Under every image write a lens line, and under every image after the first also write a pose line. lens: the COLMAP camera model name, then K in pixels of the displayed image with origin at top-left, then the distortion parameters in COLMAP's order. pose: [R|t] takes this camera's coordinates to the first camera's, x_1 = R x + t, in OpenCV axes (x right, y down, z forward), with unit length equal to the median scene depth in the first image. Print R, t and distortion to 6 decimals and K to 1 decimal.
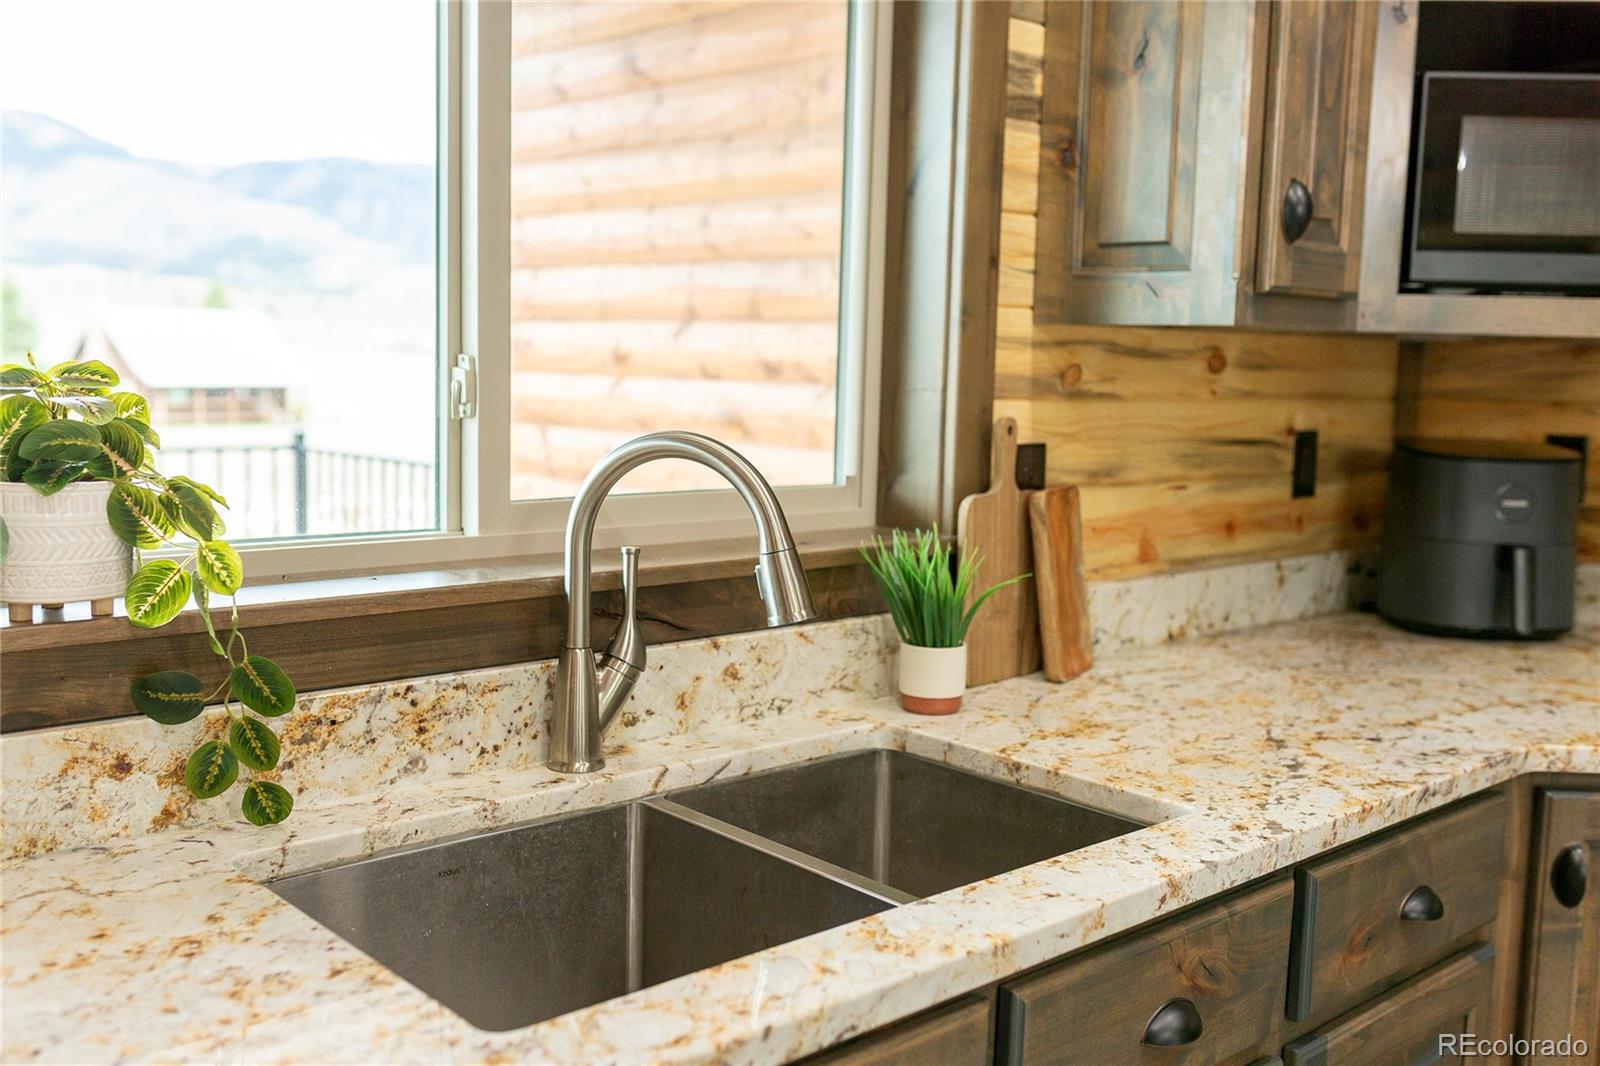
lens RADIAL K [[1525.1, 0, 800.0], [0, 1525.1, 533.0], [0, 0, 1]] dist [0.008150, 0.010647]
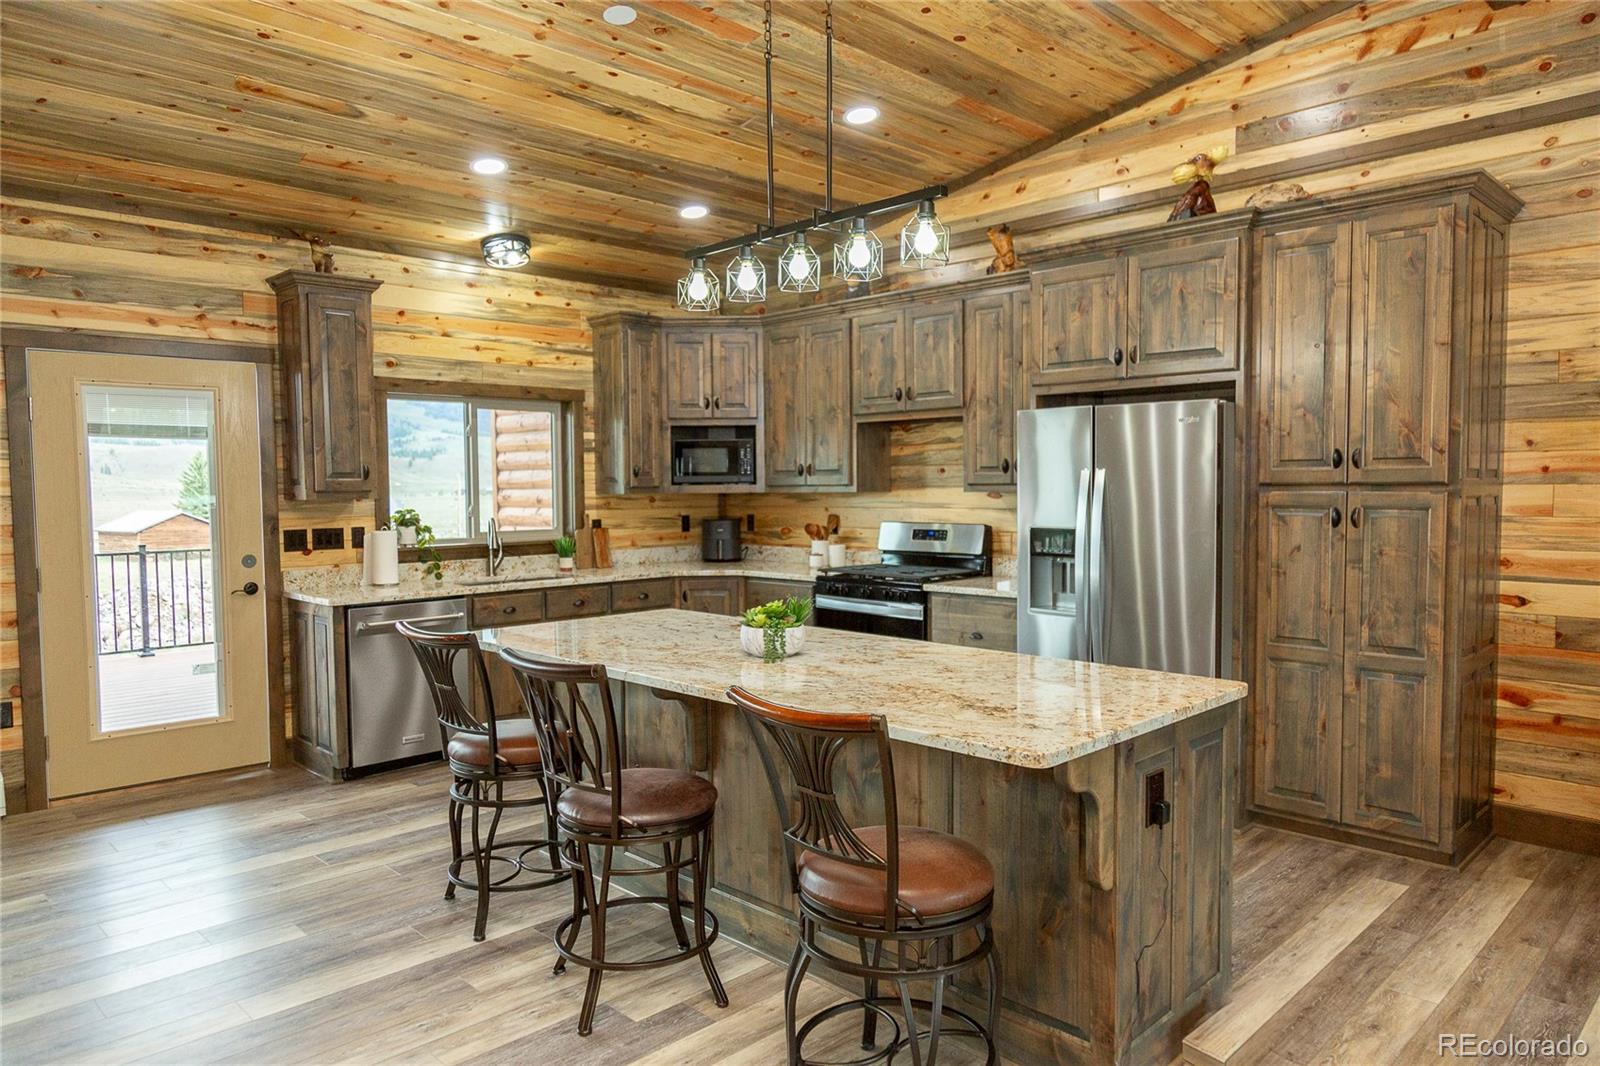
lens RADIAL K [[1047.9, 0, 812.8], [0, 1047.9, 537.4], [0, 0, 1]] dist [0.006487, 0.006621]
pose [[0.997540, -0.035766, 0.060297, 0.638279], [0.039721, 0.997048, -0.065716, 0.243539], [-0.057768, 0.067949, 0.996015, -2.322163]]
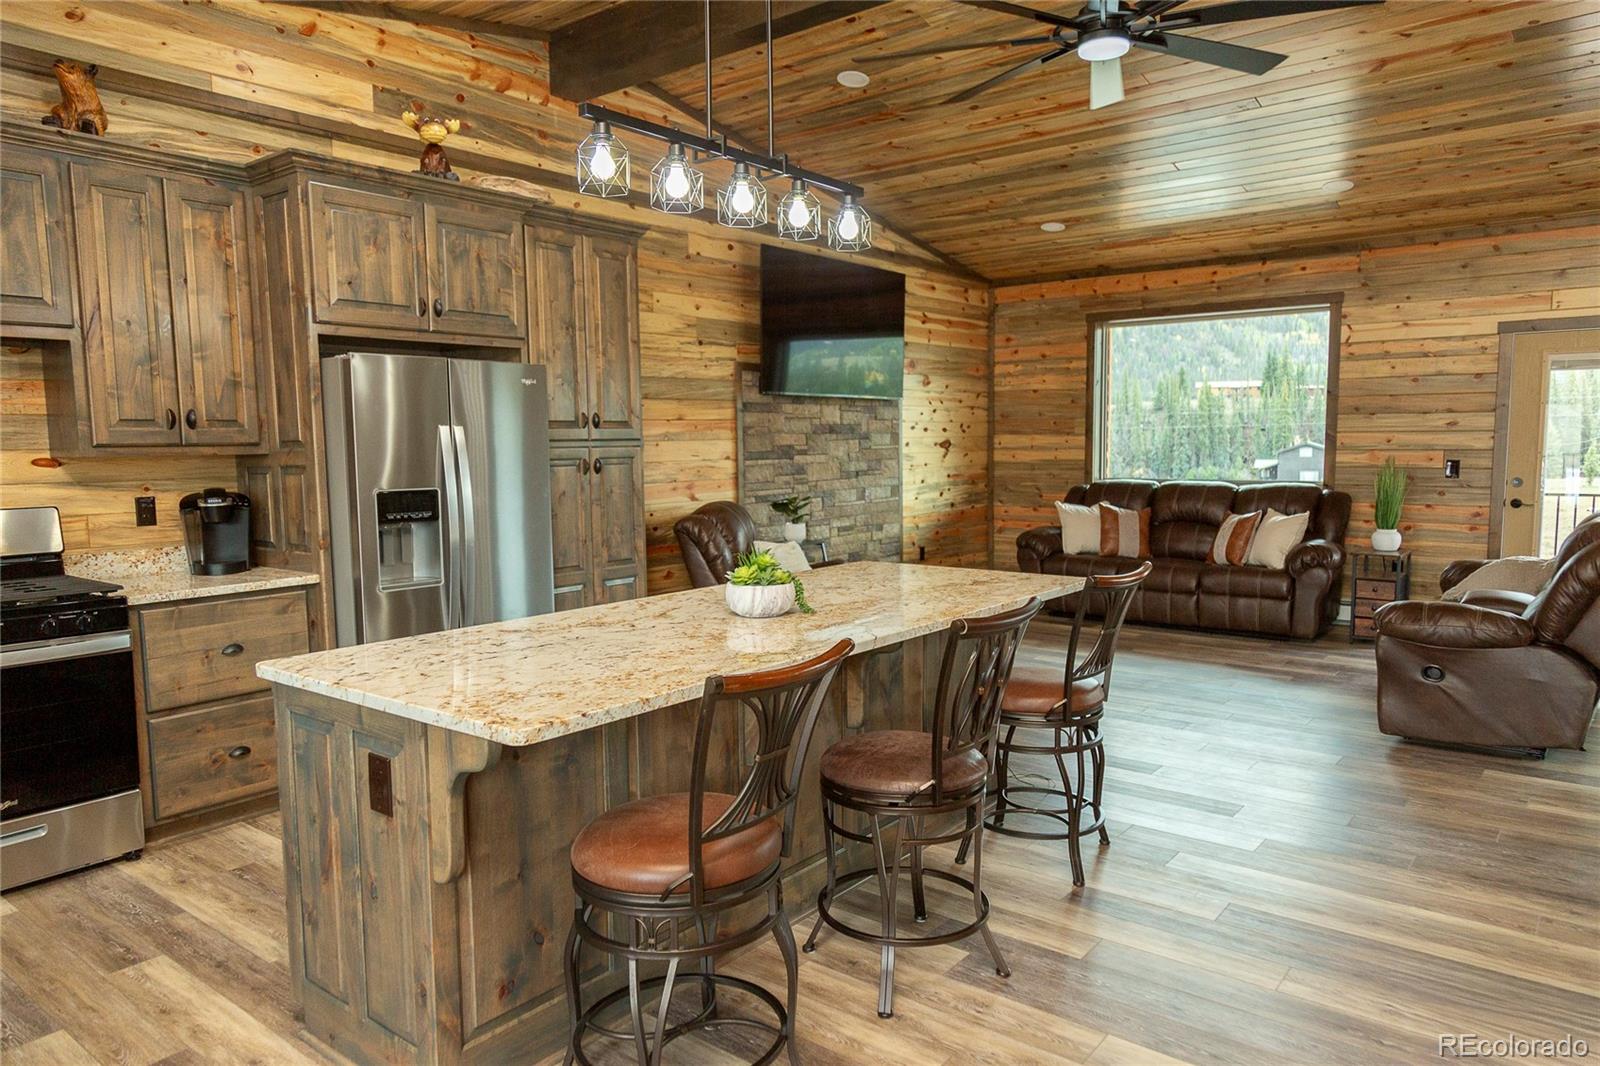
lens RADIAL K [[1044.7, 0, 810.6], [0, 1044.7, 534.7], [0, 0, 1]] dist [0.011468, 0.003115]
pose [[-0.173111, -0.113284, 0.978366, -0.832178], [0.127345, 0.982450, 0.136290, 0.001345], [-0.976635, 0.148183, -0.155647, -0.521630]]
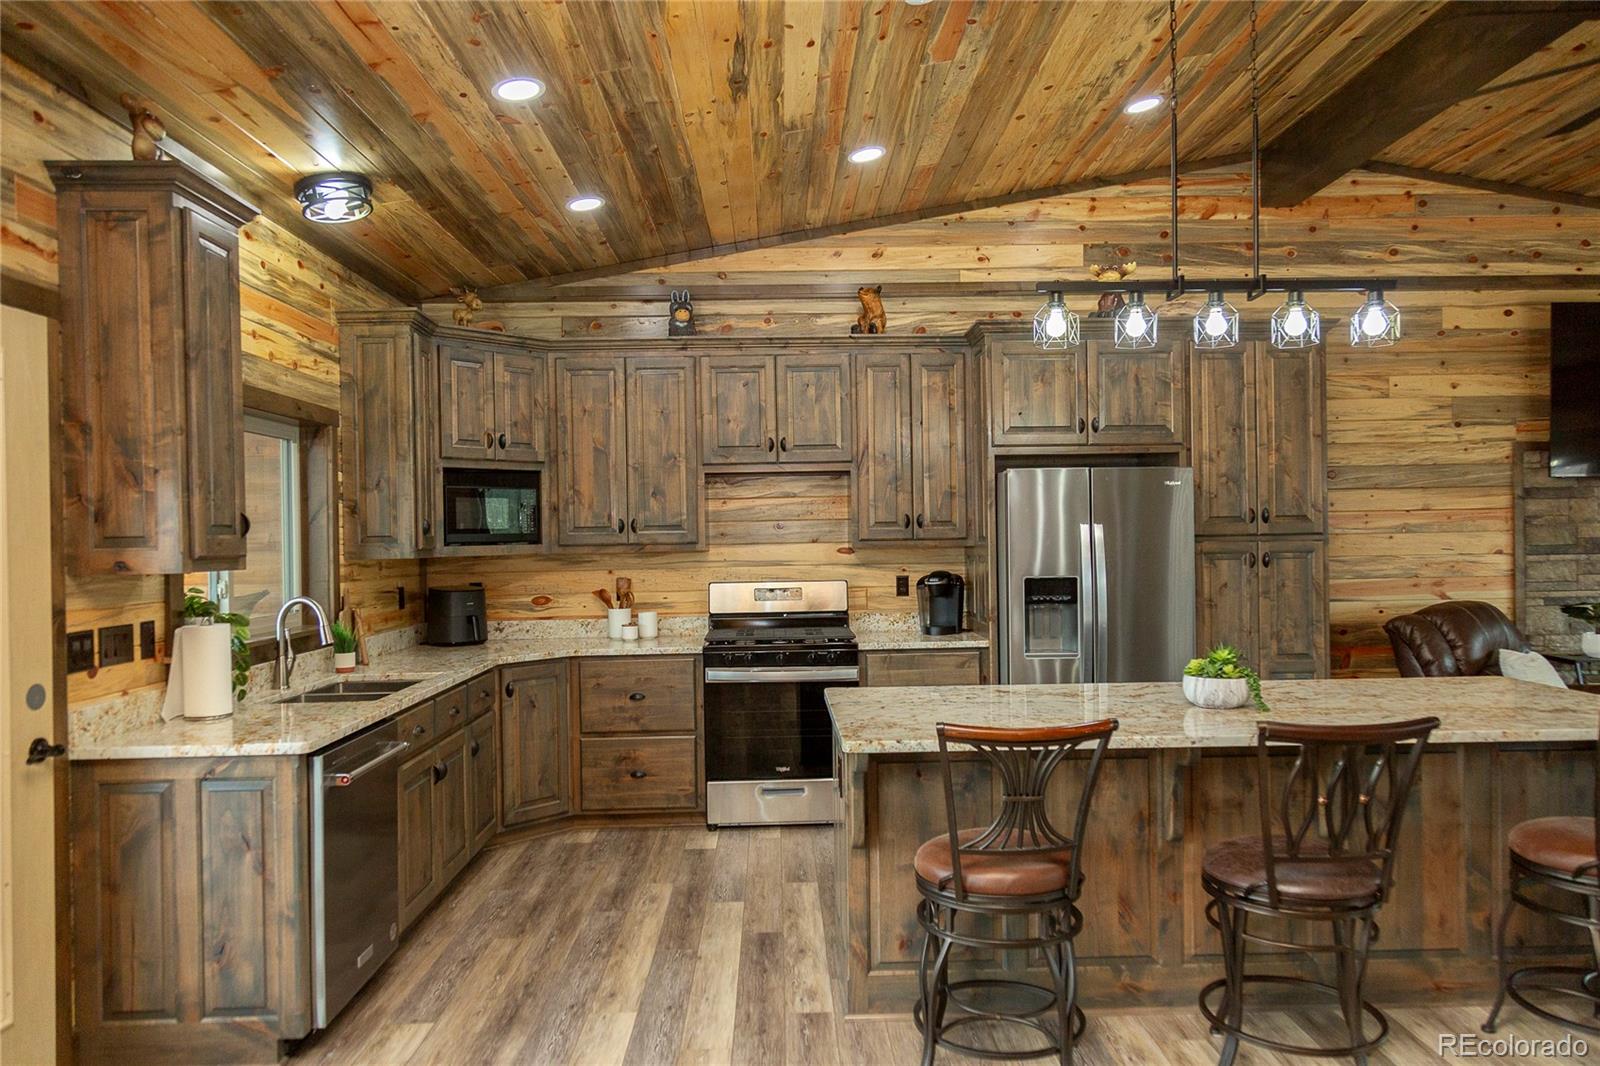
lens RADIAL K [[1071.6, 0, 813.6], [0, 1071.6, 540.6], [0, 0, 1]] dist [0.005318, 0.004831]
pose [[0.640218, -0.039076, 0.767199, -1.002448], [0.123658, 0.990923, -0.052720, 0.072499], [-0.758175, 0.128623, 0.639239, -1.294290]]
